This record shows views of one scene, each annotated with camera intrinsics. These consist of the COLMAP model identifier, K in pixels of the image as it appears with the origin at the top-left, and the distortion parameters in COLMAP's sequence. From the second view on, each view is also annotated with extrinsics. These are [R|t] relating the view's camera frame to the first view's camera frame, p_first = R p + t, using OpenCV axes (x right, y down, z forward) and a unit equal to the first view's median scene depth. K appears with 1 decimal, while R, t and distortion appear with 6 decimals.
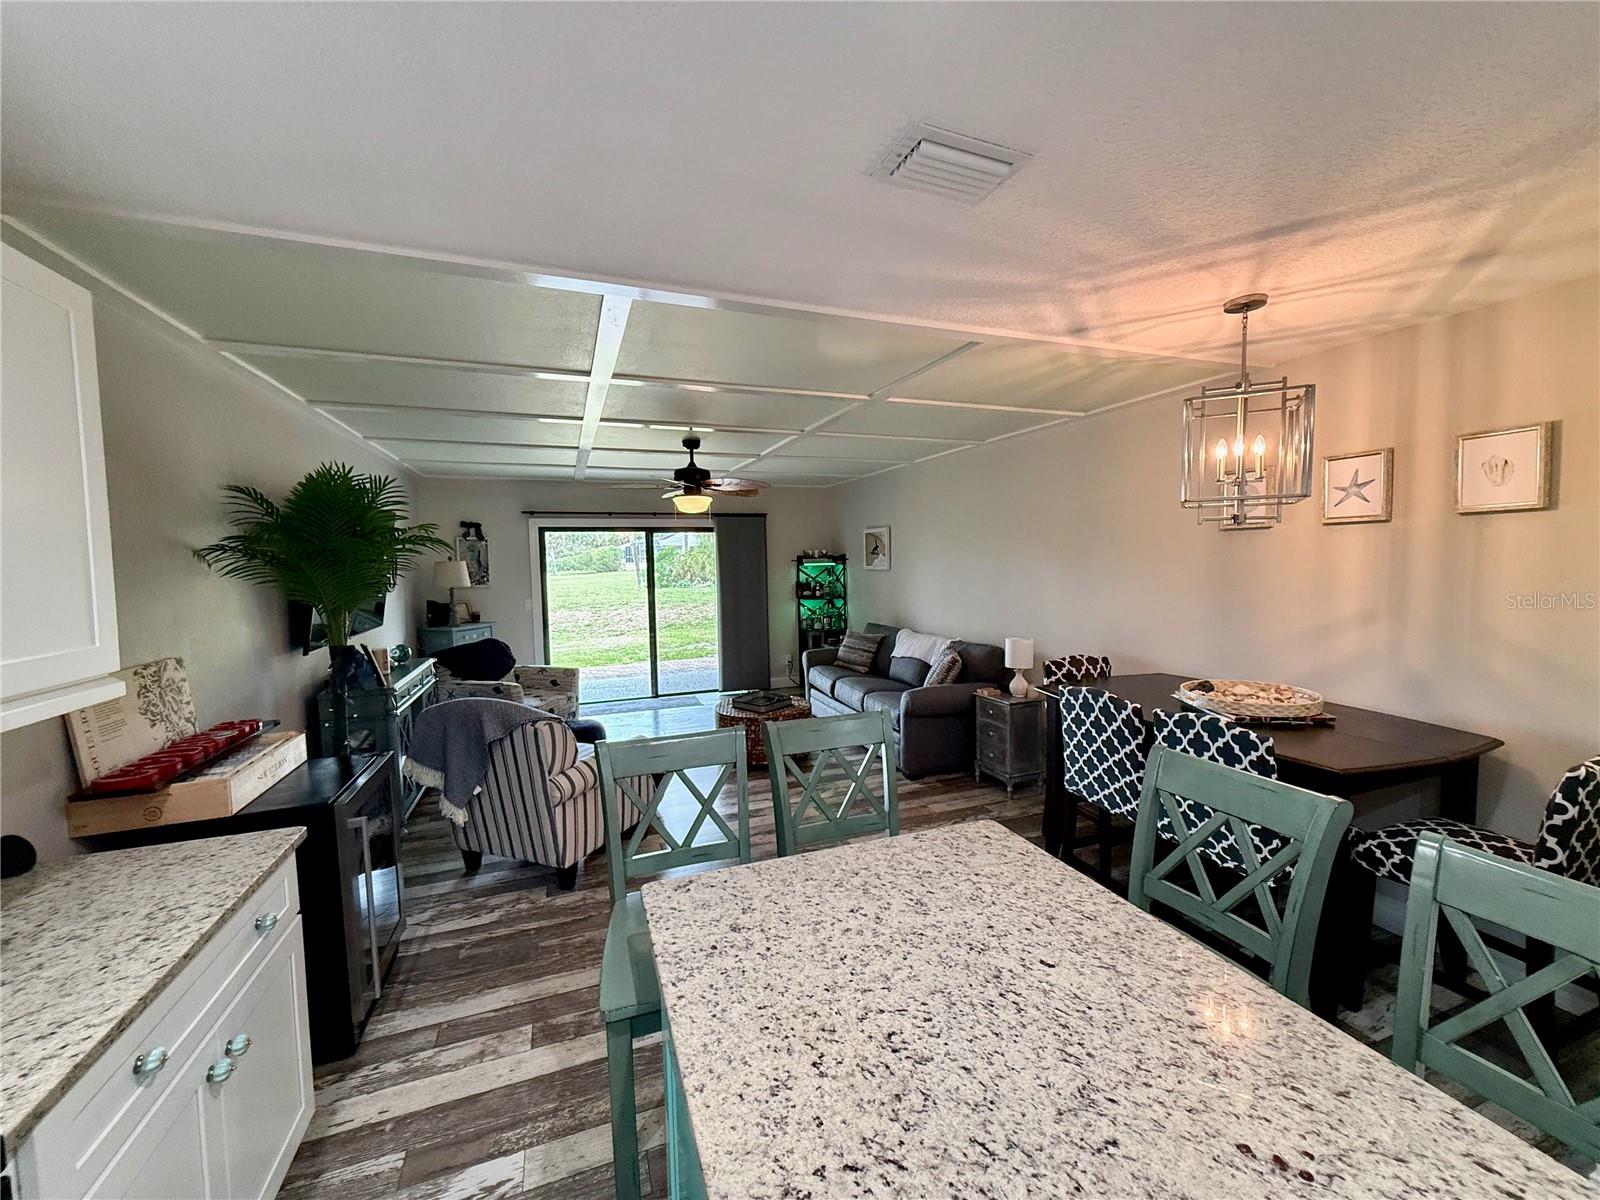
lens RADIAL K [[638.6, 0, 804.3], [0, 638.6, 598.4], [0, 0, 1]] dist [0.000323, 0.000141]
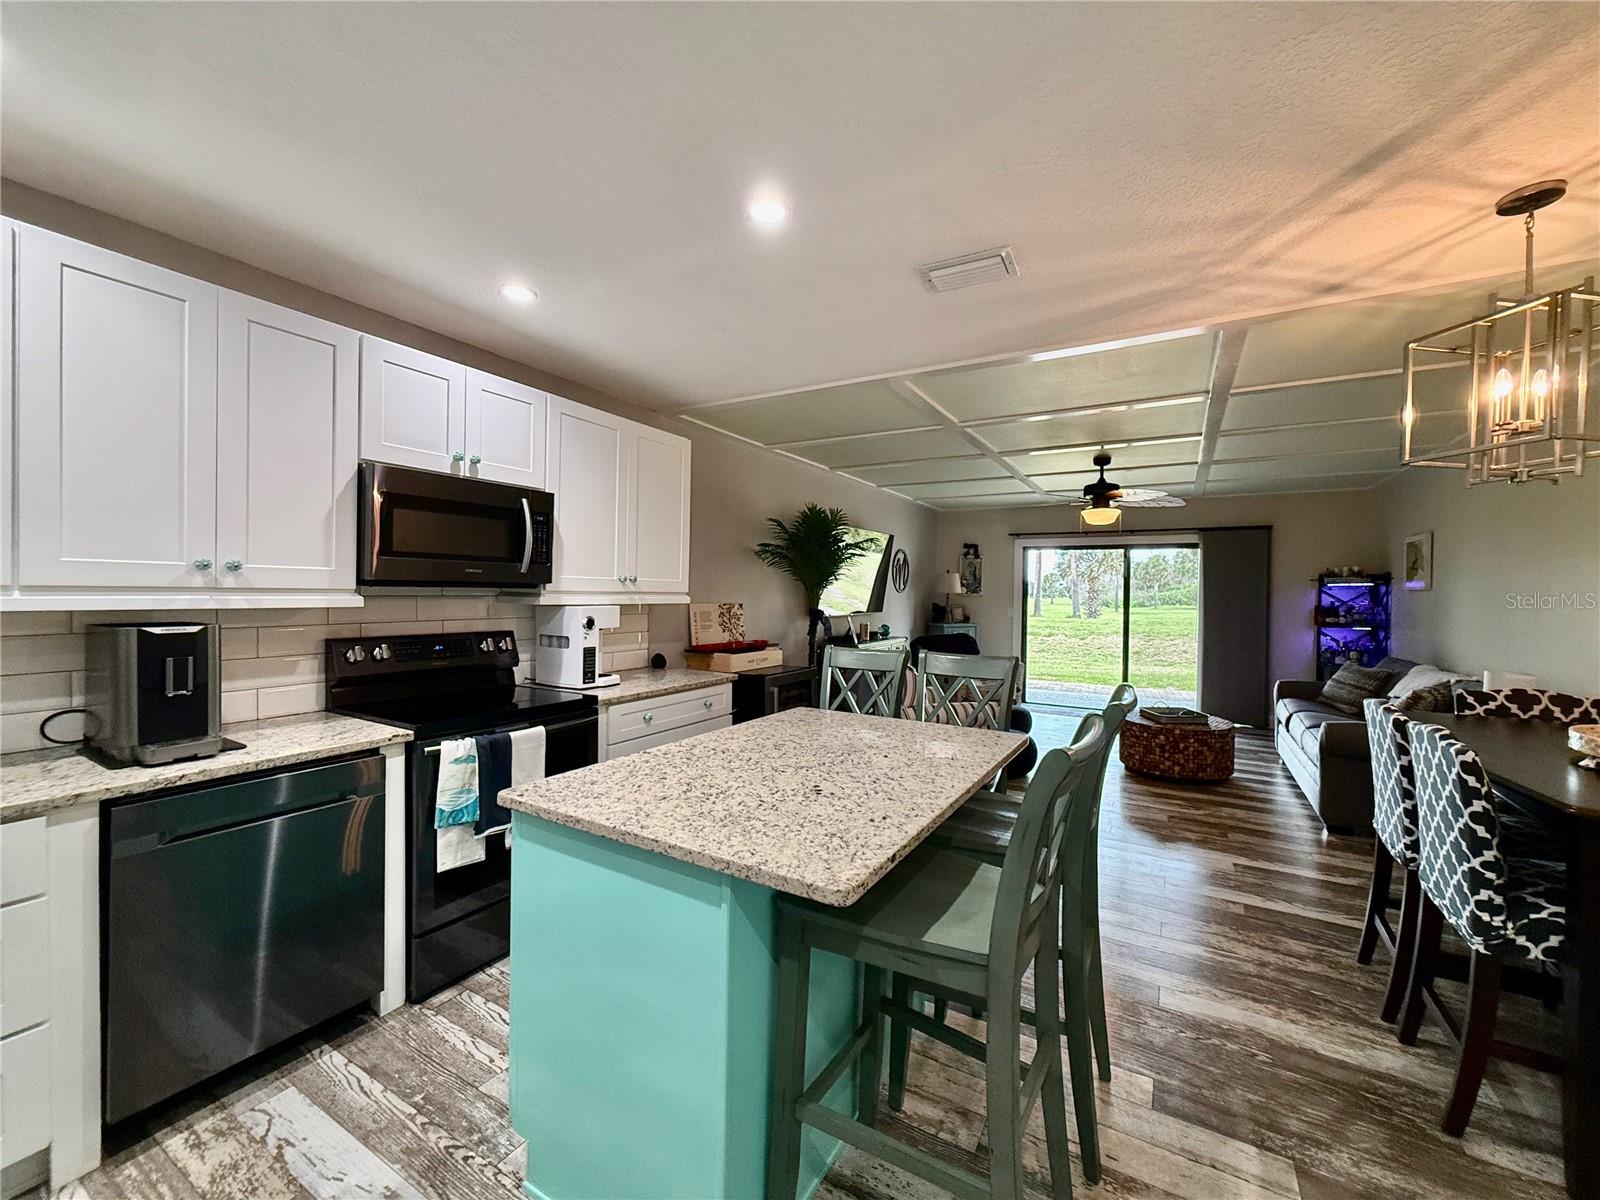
lens RADIAL K [[638.6, 0, 805.2], [0, 638.6, 599.0], [0, 0, 1]] dist [0.000323, 0.000141]
pose [[0.629302, 0.035334, -0.776357, 0.670004], [-0.074400, 0.997117, -0.014925, 0.085482], [0.773591, 0.067153, 0.630116, -0.112995]]
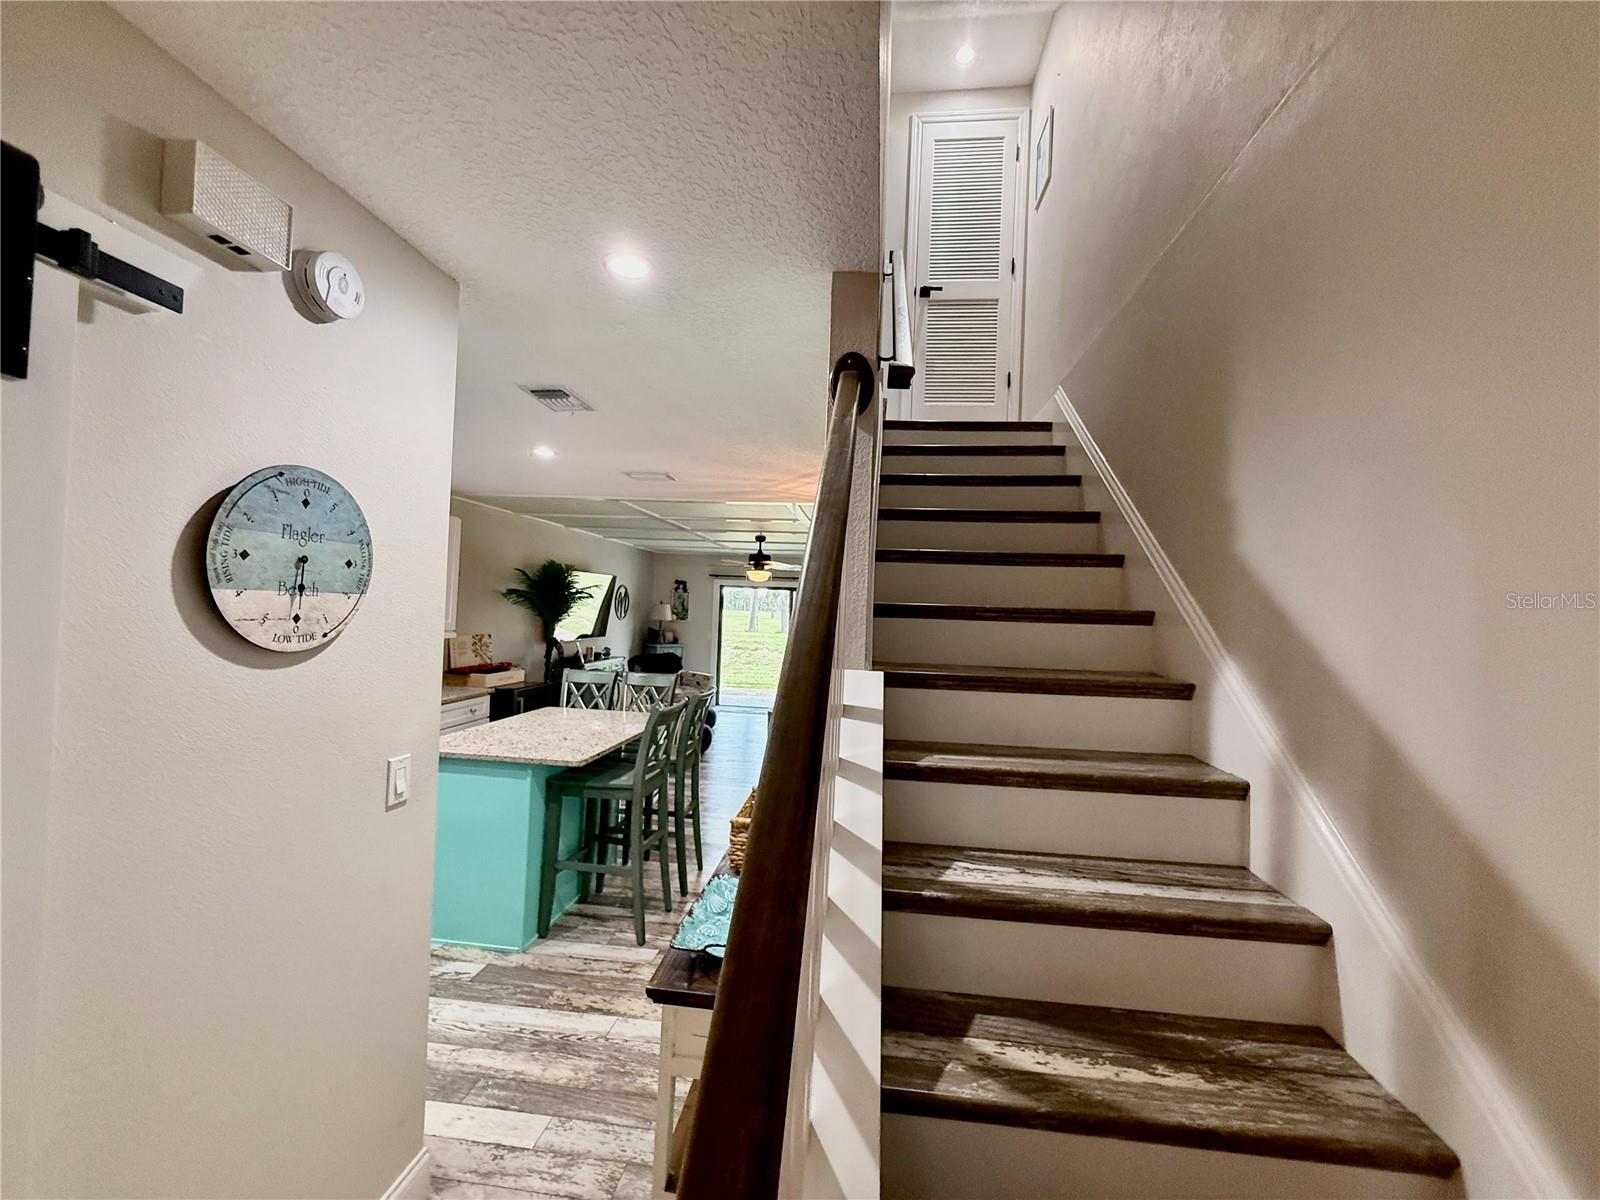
lens RADIAL K [[638.6, 0, 804.0], [0, 638.6, 596.5], [0, 0, 1]] dist [0.000323, 0.000141]
pose [[0.887956, 0.040525, -0.458139, 1.252781], [-0.081465, 0.994219, -0.069948, 0.015553], [0.452656, 0.099433, 0.886124, -0.693987]]
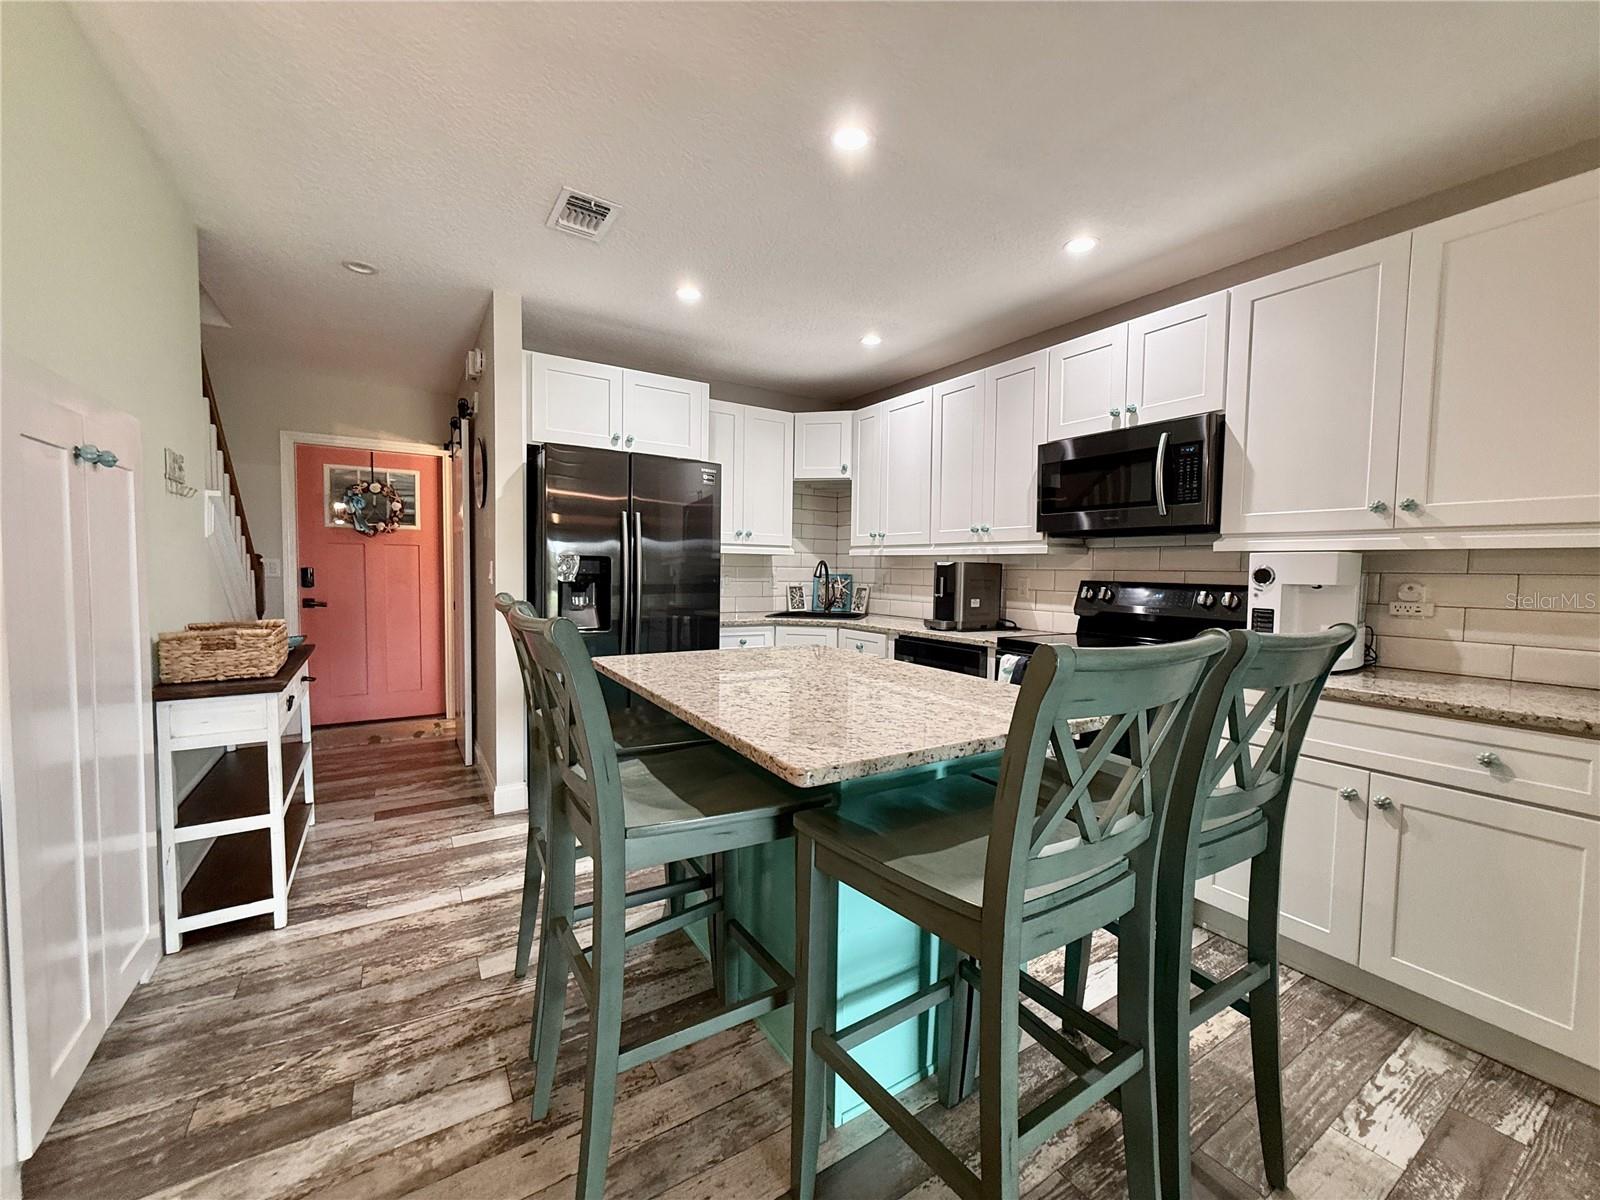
lens RADIAL K [[638.6, 0, 802.7], [0, 638.6, 600.2], [0, 0, 1]] dist [0.000323, 0.000141]
pose [[-0.979644, 0.012994, -0.200321, 0.273744], [-0.010517, 0.993211, 0.115854, 0.082432], [0.200467, 0.115603, -0.972856, 1.046529]]
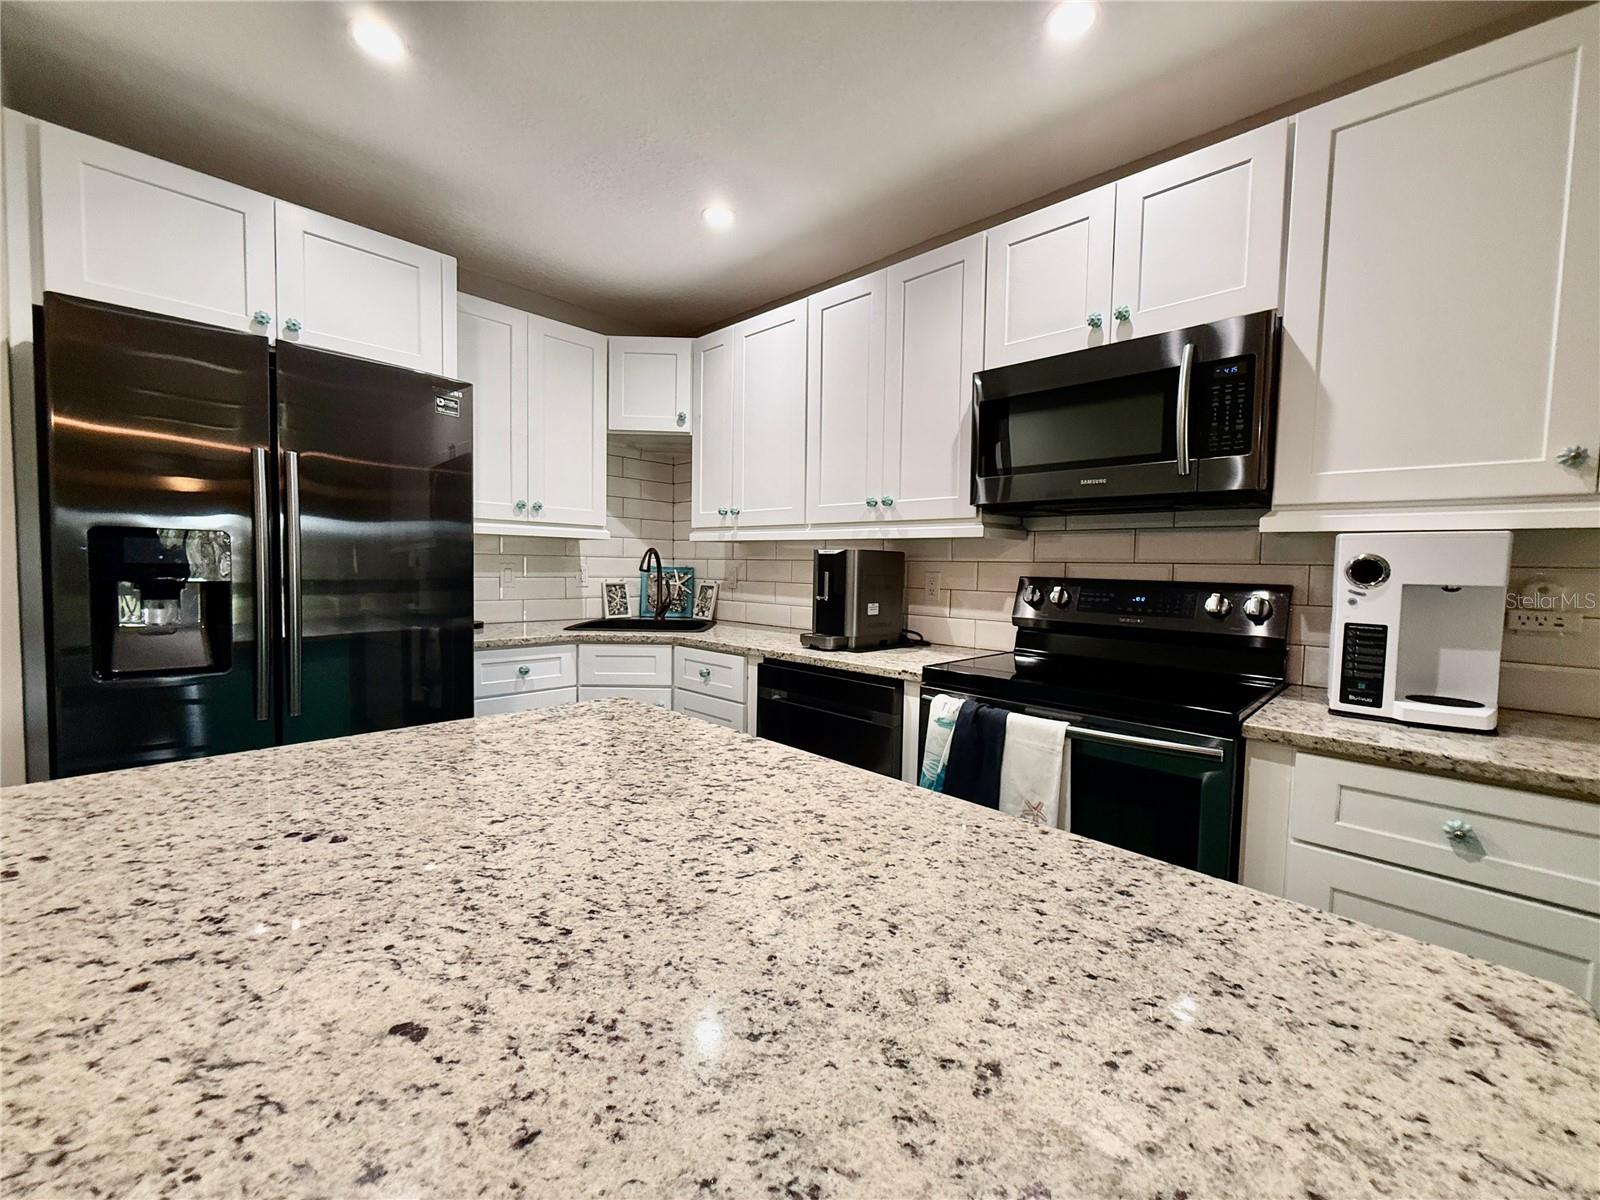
lens RADIAL K [[638.6, 0, 802.9], [0, 638.6, 602.6], [0, 0, 1]] dist [0.000323, 0.000141]
pose [[-0.902999, 0.024893, -0.428921, 0.141420], [-0.031533, 0.991788, 0.123946, 0.118461], [0.428484, 0.125448, -0.894799, 0.605576]]
